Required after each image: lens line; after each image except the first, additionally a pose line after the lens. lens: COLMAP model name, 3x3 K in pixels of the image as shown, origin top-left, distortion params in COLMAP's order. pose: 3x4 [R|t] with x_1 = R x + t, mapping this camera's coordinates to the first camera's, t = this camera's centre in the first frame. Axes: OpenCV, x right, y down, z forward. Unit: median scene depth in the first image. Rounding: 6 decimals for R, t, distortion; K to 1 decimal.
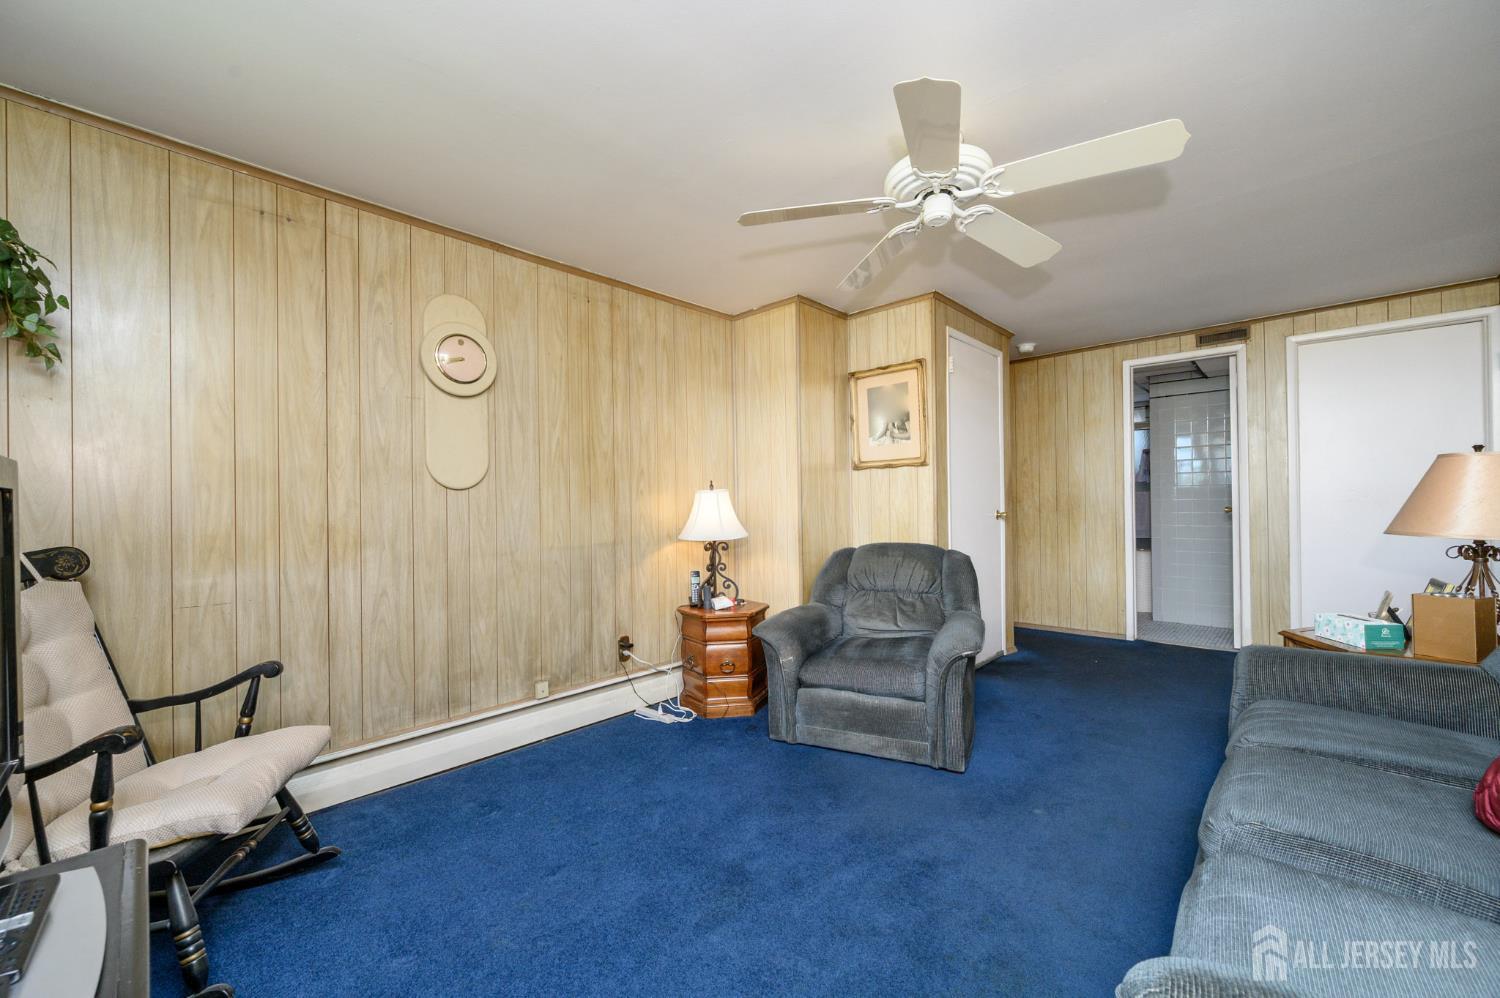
lens RADIAL K [[591.0, 0, 757.8], [0, 591.0, 494.5], [0, 0, 1]] dist [0.001407, 0.000130]
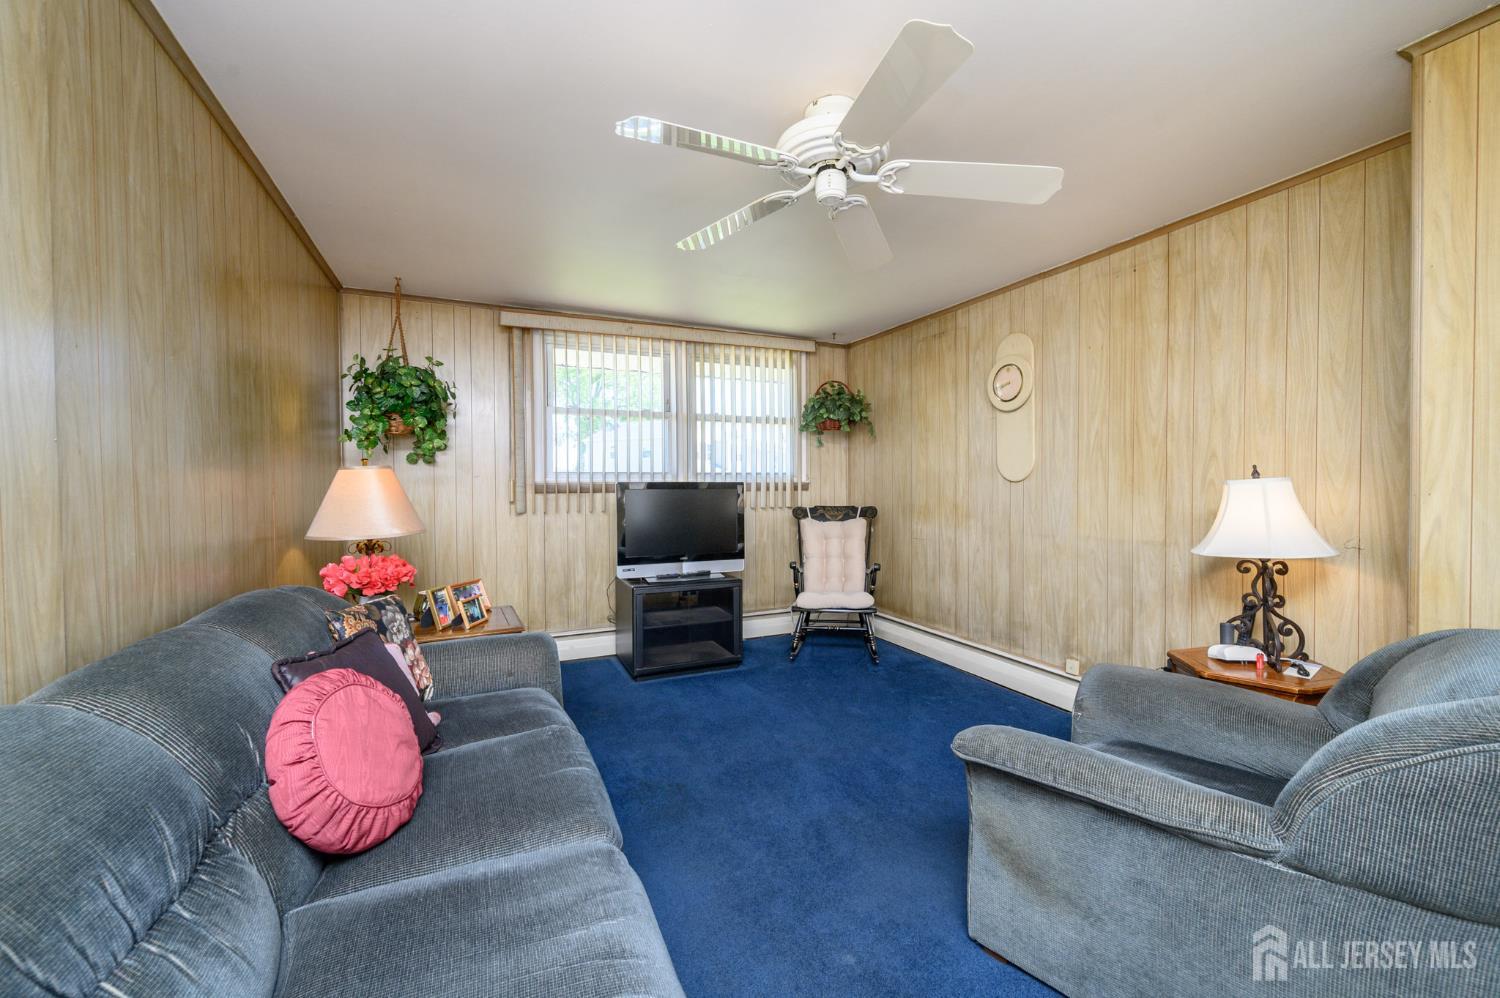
lens RADIAL K [[591.0, 0, 746.4], [0, 591.0, 502.3], [0, 0, 1]] dist [0.001407, 0.000130]
pose [[-0.383858, 0.034383, -0.922752, 0.800772], [0.012651, 0.999409, 0.031977, -0.010473], [0.923306, 0.000600, -0.384066, 0.816686]]
